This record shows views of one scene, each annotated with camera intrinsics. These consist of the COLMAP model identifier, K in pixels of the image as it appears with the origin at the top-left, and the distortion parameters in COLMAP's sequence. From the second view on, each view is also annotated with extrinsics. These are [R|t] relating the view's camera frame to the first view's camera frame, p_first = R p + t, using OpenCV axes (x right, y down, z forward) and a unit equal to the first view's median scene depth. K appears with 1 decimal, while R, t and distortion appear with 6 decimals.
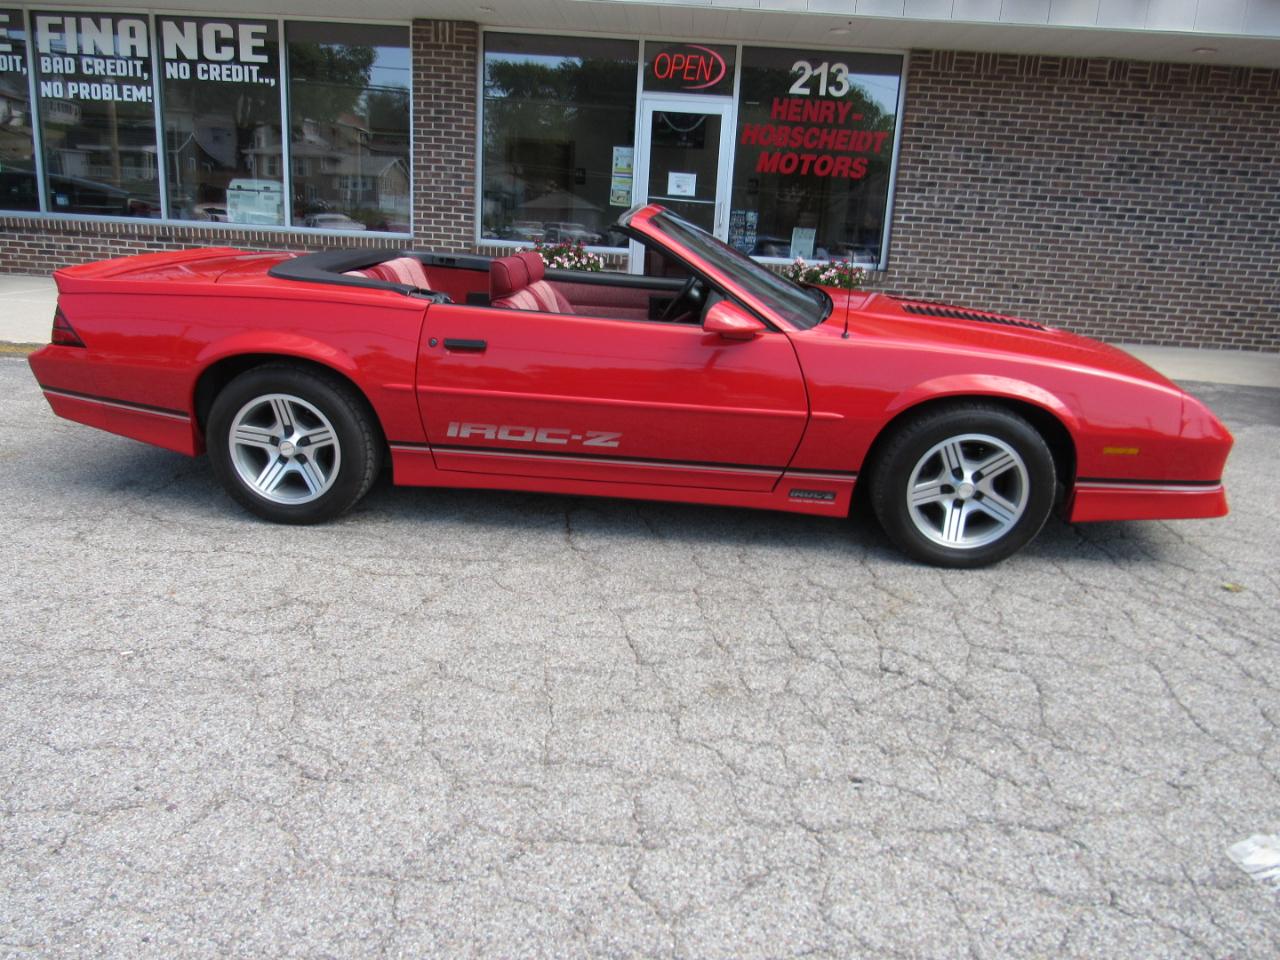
lens RADIAL K [[917.9, 0, 636.8], [0, 917.9, 476.6], [0, 0, 1]] dist [-0.024389, 0.006281]
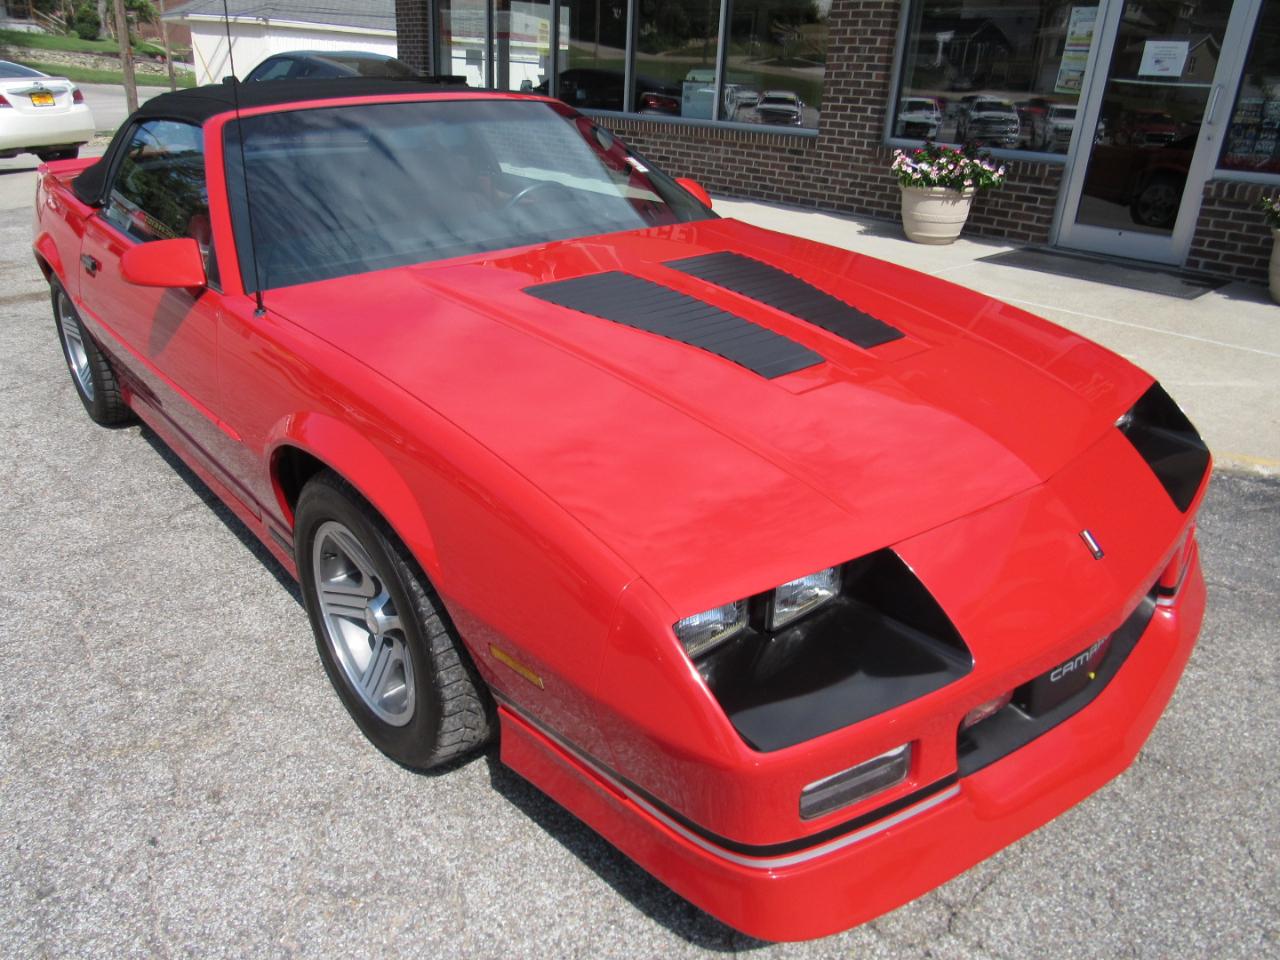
lens RADIAL K [[917.9, 0, 633.7], [0, 917.9, 479.3], [0, 0, 1]] dist [-0.024389, 0.006281]
pose [[0.704440, 0.258678, -0.660946, 0.307018], [-0.186100, 0.965957, 0.179705, -0.073554], [0.684932, -0.003589, 0.728599, 0.265791]]
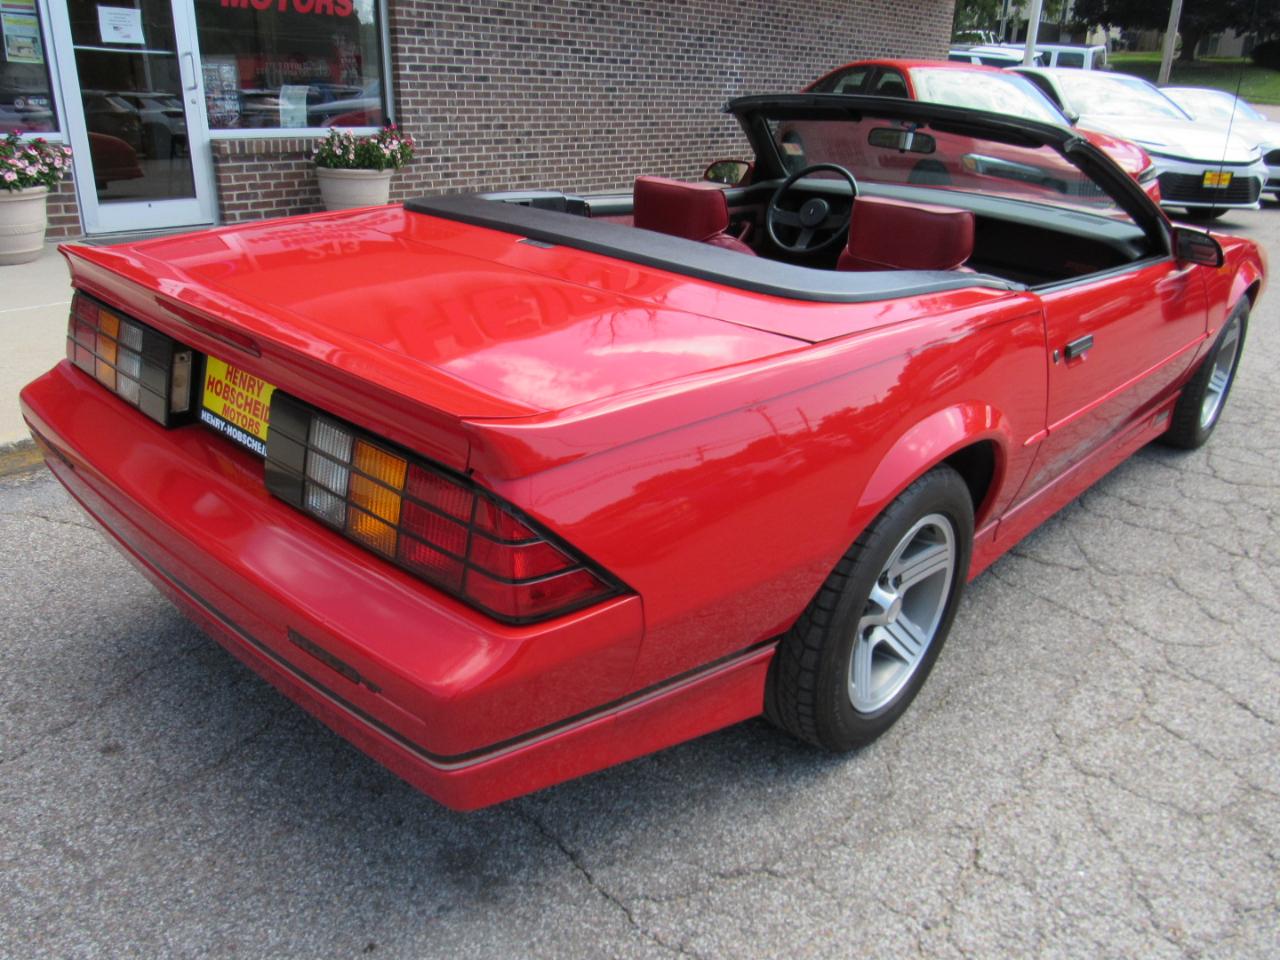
lens RADIAL K [[985.8, 0, 629.9], [0, 985.8, 472.2], [0, 0, 1]] dist [-0.033276, 0.008658]
pose [[0.616164, -0.322592, 0.718524, -0.342123], [0.216971, 0.946498, 0.238883, -0.110056], [-0.757143, 0.008708, 0.653191, 0.291035]]
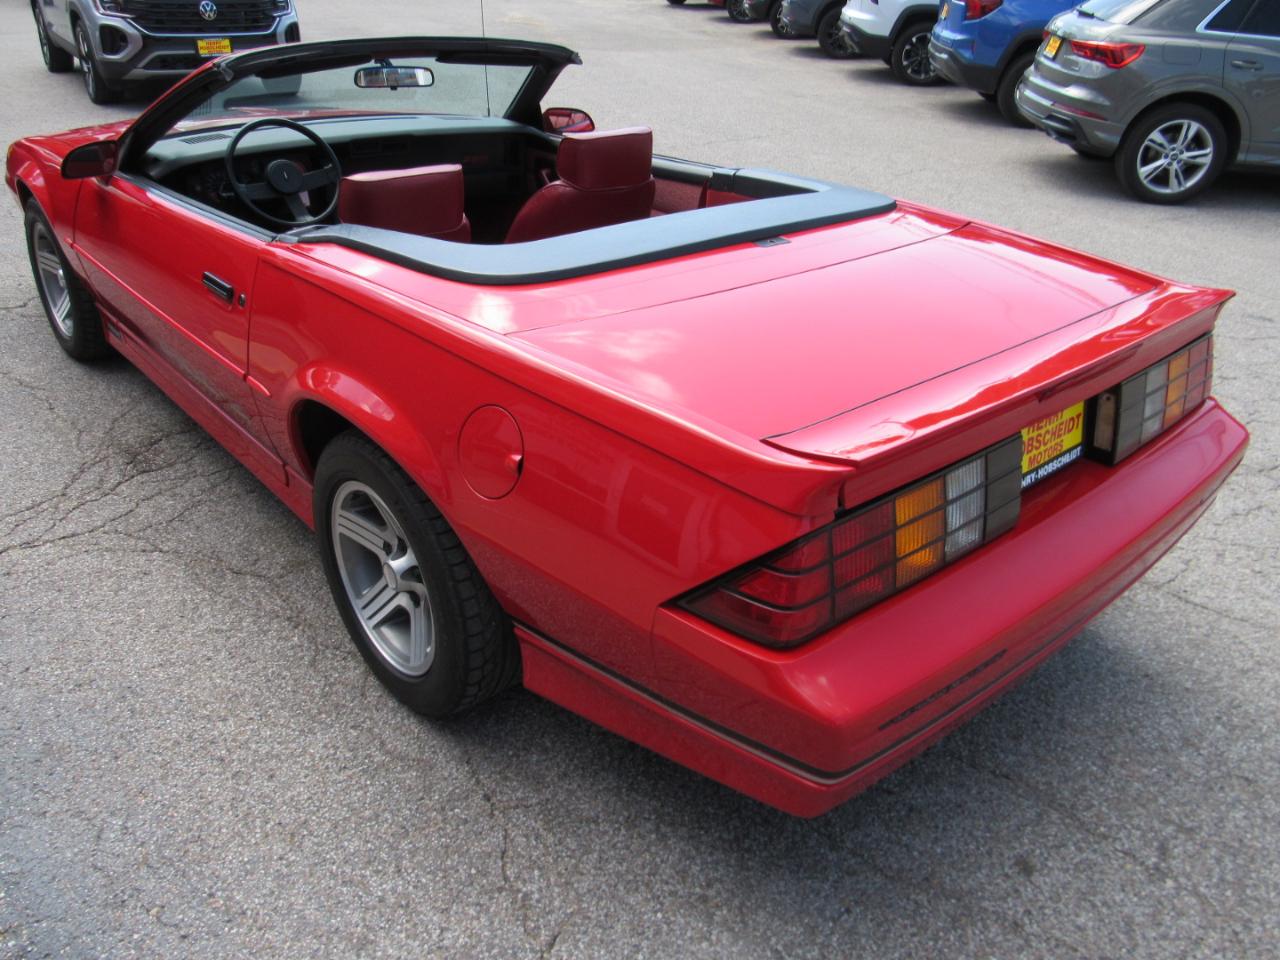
lens RADIAL K [[985.8, 0, 634.4], [0, 985.8, 470.7], [0, 0, 1]] dist [-0.033276, 0.008658]
pose [[-0.716611, -0.385733, 0.581102, -0.304484], [0.144259, 0.733166, 0.664572, -0.235640], [-0.682392, 0.560069, -0.469749, 0.633925]]
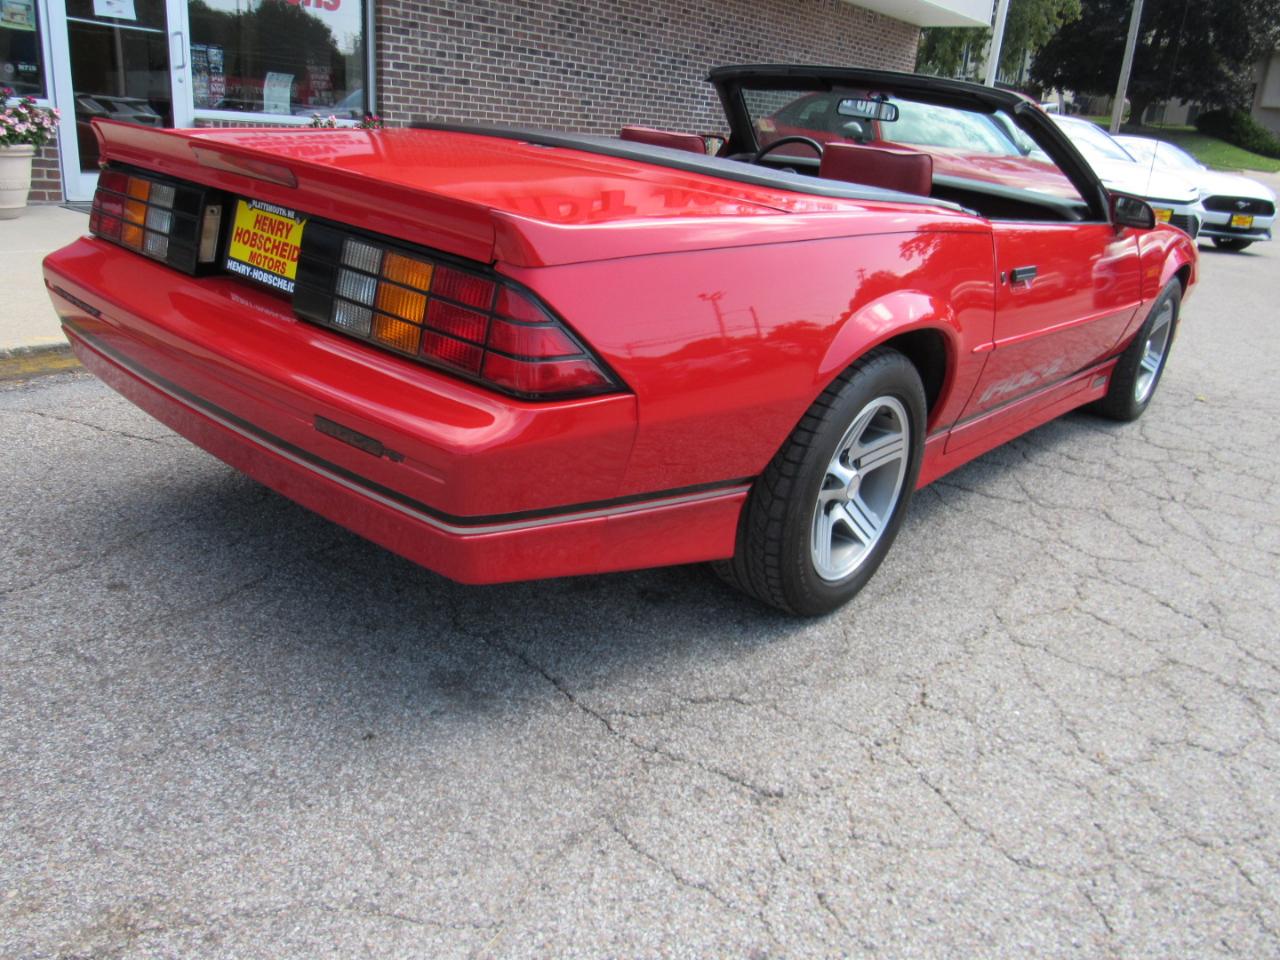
lens RADIAL K [[985.8, 0, 630.3], [0, 985.8, 471.5], [0, 0, 1]] dist [-0.033276, 0.008658]
pose [[0.592569, -0.271273, 0.758468, -0.373126], [0.170799, 0.962491, 0.210804, -0.077878], [-0.787204, 0.004630, 0.616676, 0.284240]]
